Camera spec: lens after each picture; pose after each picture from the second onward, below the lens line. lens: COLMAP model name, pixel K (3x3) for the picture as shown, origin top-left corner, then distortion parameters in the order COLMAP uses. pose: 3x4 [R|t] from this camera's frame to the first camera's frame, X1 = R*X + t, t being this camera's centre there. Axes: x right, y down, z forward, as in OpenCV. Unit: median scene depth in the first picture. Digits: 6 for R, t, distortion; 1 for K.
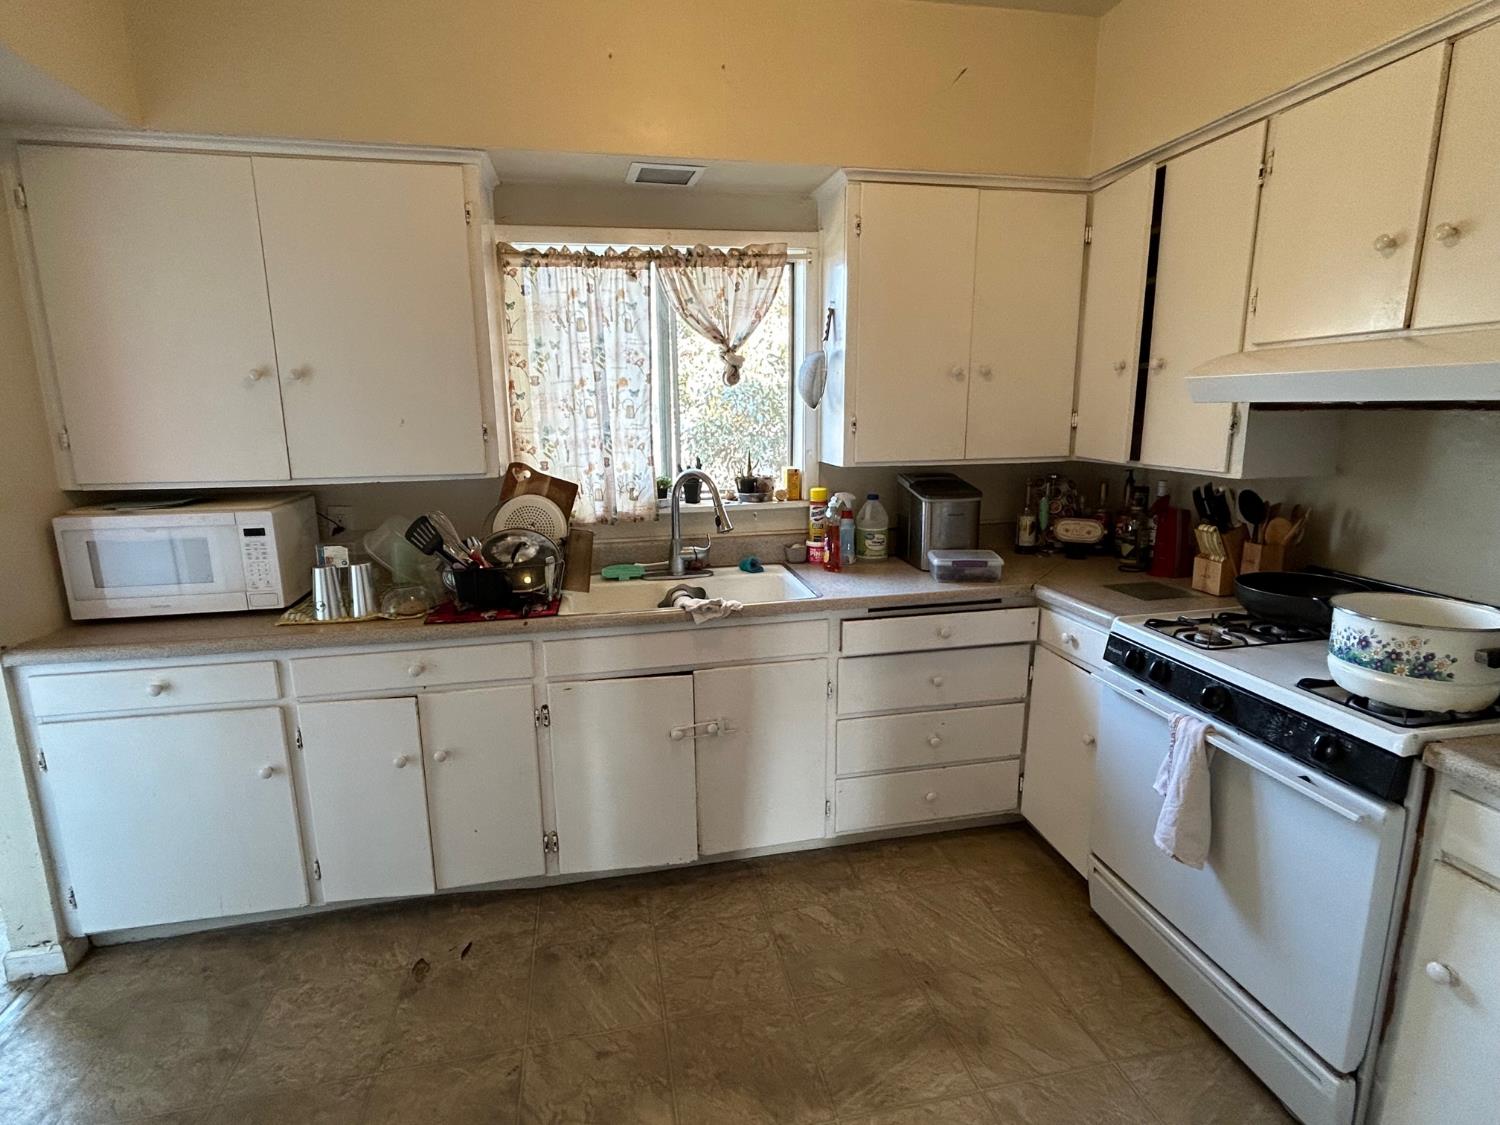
lens RADIAL K [[738.1, 0, 748.4], [0, 738.1, 558.5], [0, 0, 1]] dist [-0.002690, 0.000485]
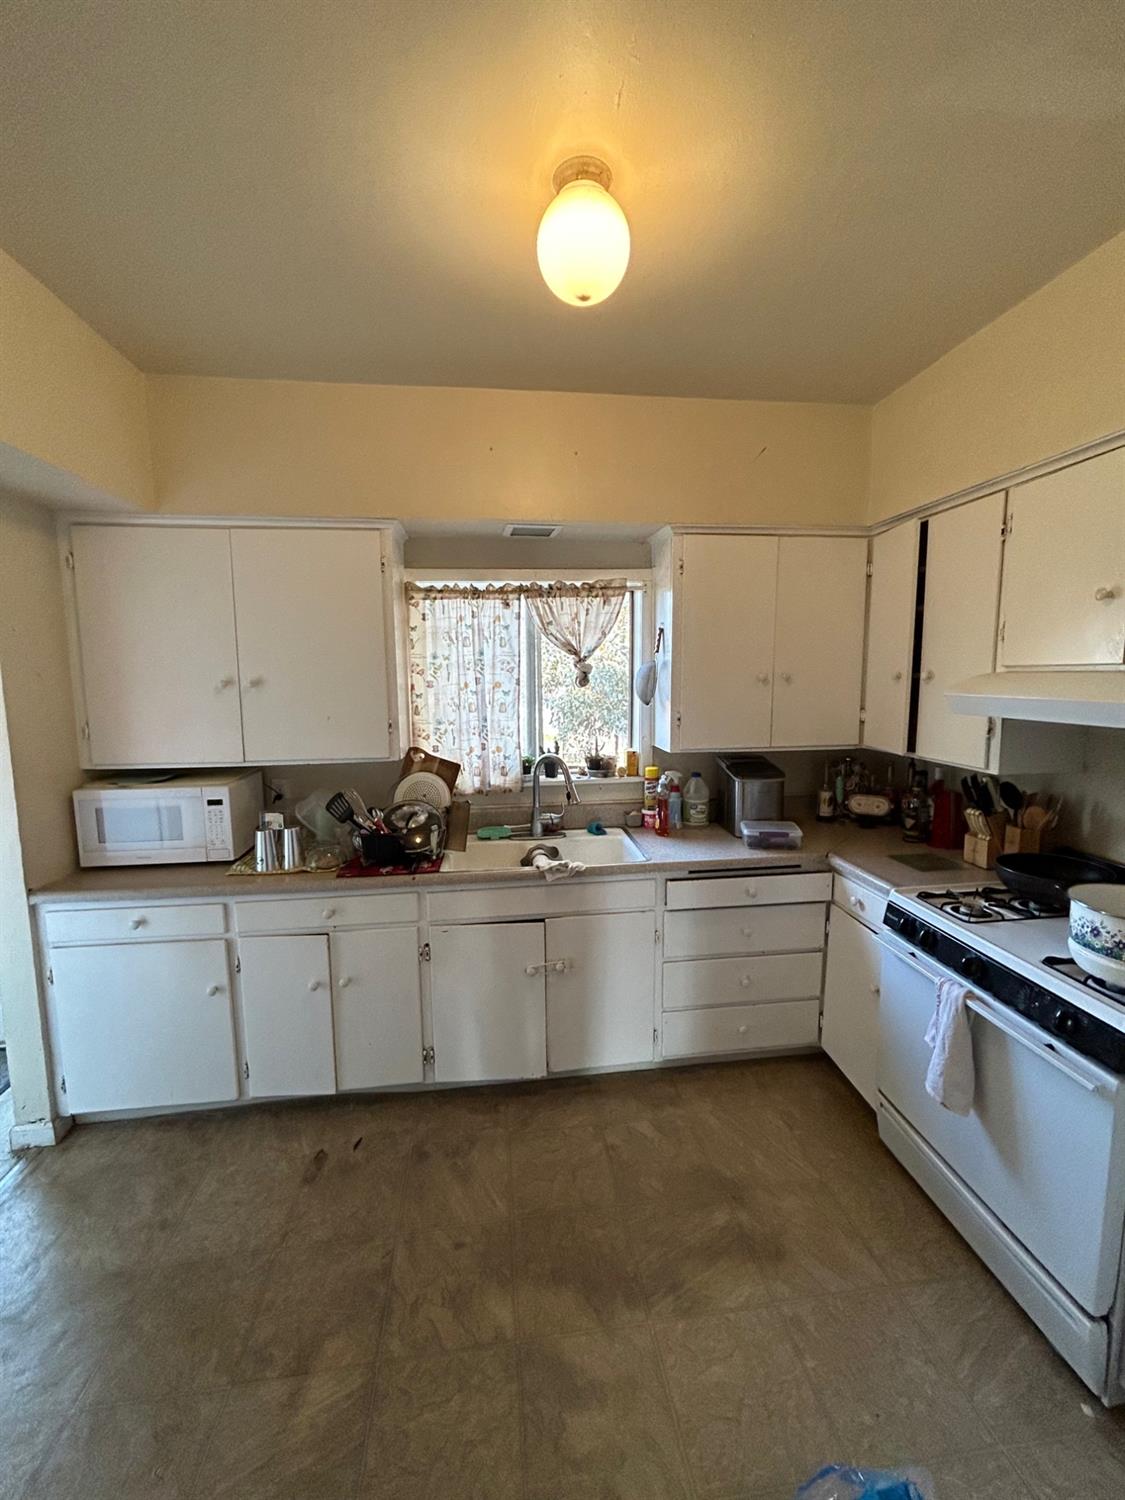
lens RADIAL K [[602.5, 0, 566.7], [0, 602.5, 749.9], [0, 0, 1]] dist [-0.002484, -0.000528]
pose [[0.997061, 0.011572, -0.075731, 0.037265], [-0.017439, 0.996857, -0.077273, -0.056825], [0.074599, 0.078366, 0.994130, -0.030681]]
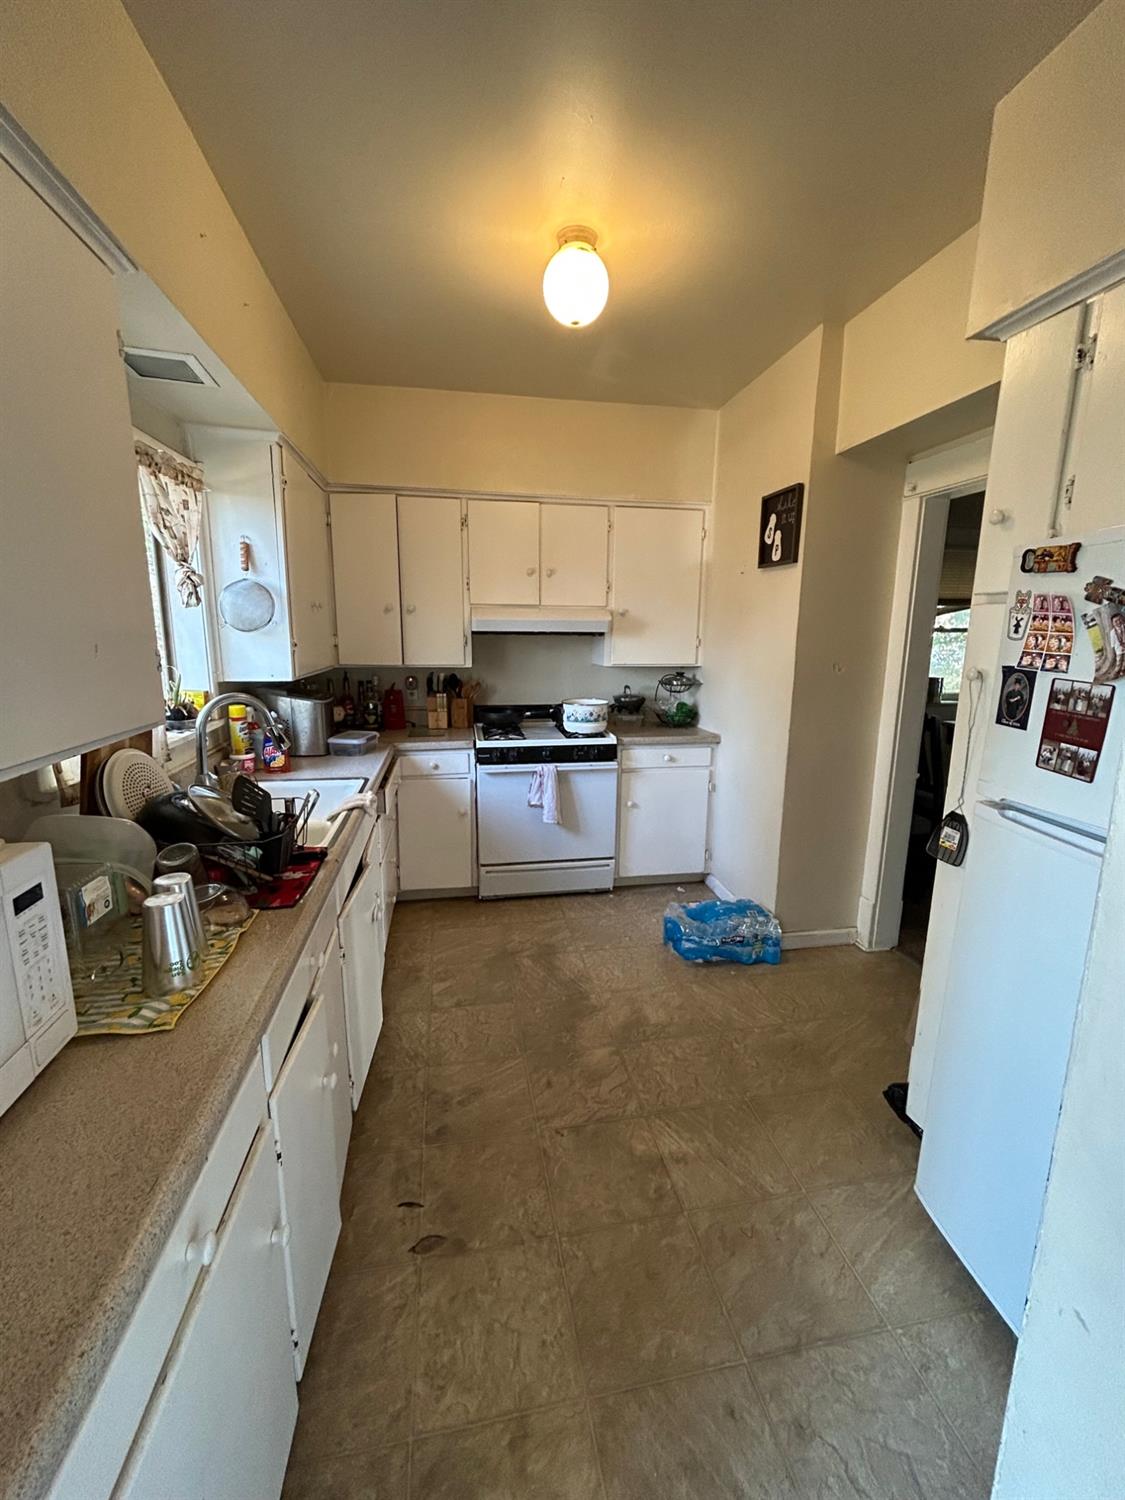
lens RADIAL K [[602.5, 0, 563.5], [0, 602.5, 745.9], [0, 0, 1]] dist [-0.002484, -0.000528]
pose [[0.027334, -0.178658, 0.983531, -1.002724], [0.193478, 0.966239, 0.170140, -0.124827], [-0.980724, 0.185641, 0.060978, 0.638435]]
